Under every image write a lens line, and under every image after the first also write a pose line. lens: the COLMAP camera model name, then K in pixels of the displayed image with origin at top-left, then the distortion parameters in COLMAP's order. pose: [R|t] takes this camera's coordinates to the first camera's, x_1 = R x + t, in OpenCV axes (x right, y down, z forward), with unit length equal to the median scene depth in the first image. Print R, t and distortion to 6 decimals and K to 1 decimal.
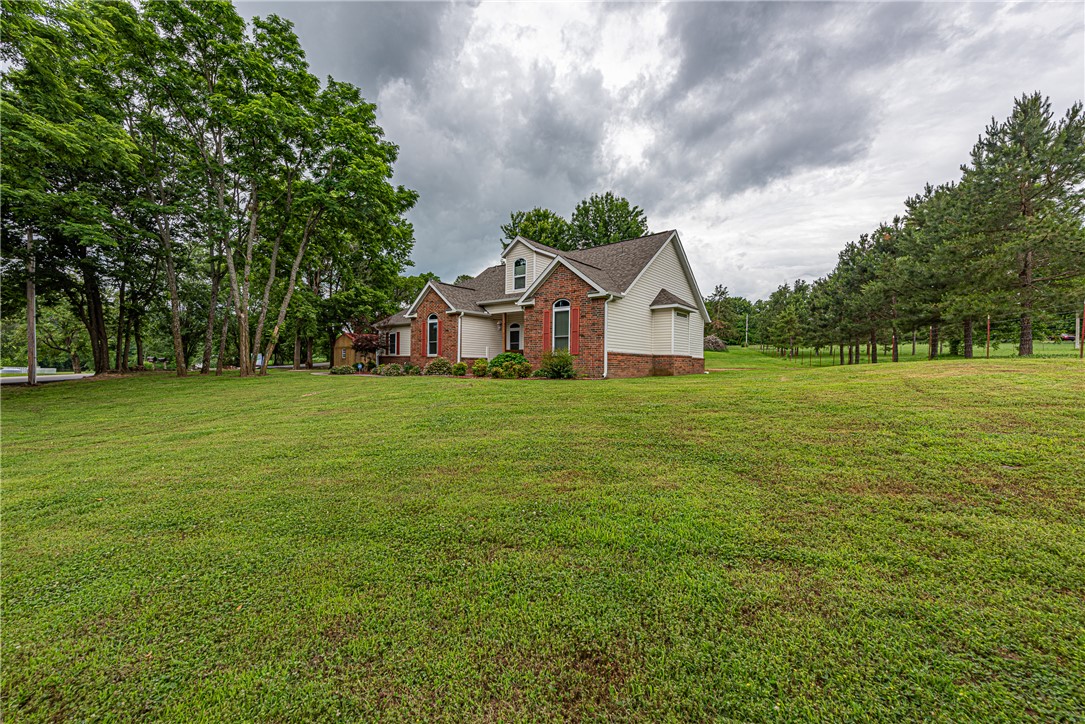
lens RADIAL K [[425.1, 0, 543.8], [0, 425.1, 363.0], [0, 0, 1]] dist [0.012750, -0.001271]
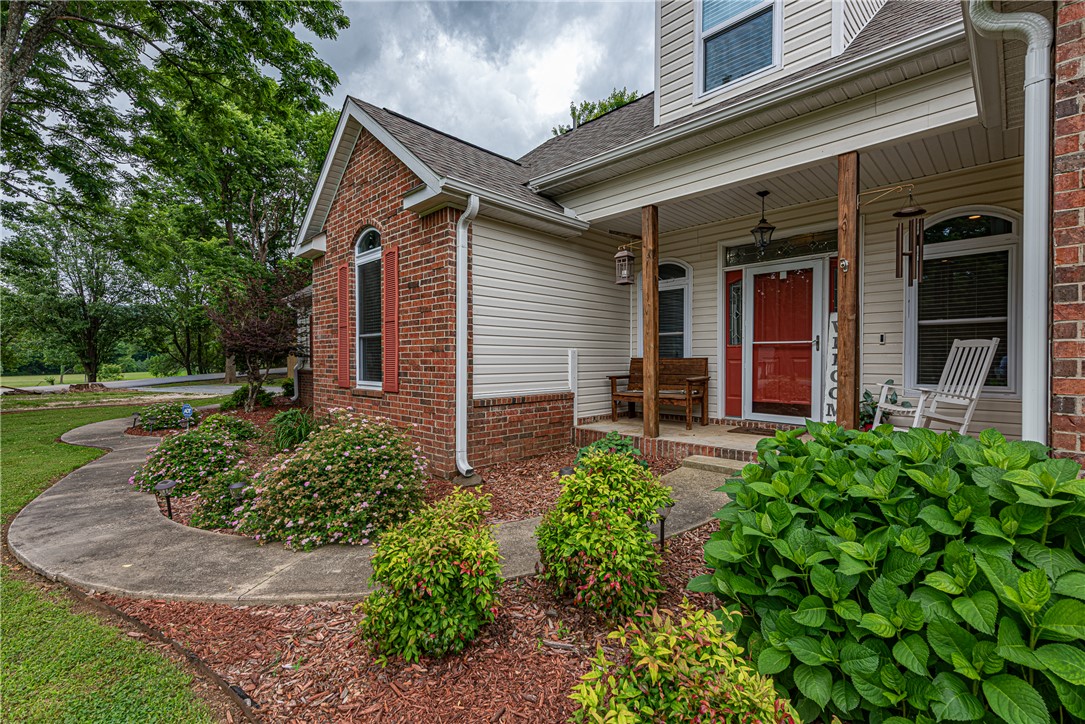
lens RADIAL K [[468.1, 0, 543.3], [0, 468.1, 362.3], [0, 0, 1]] dist [0.009629, -0.003973]
pose [[0.996375, -0.009772, -0.084509, -0.132920], [0.011309, 0.999779, 0.017718, -0.037660], [0.084318, -0.018609, 0.996265, 0.744290]]
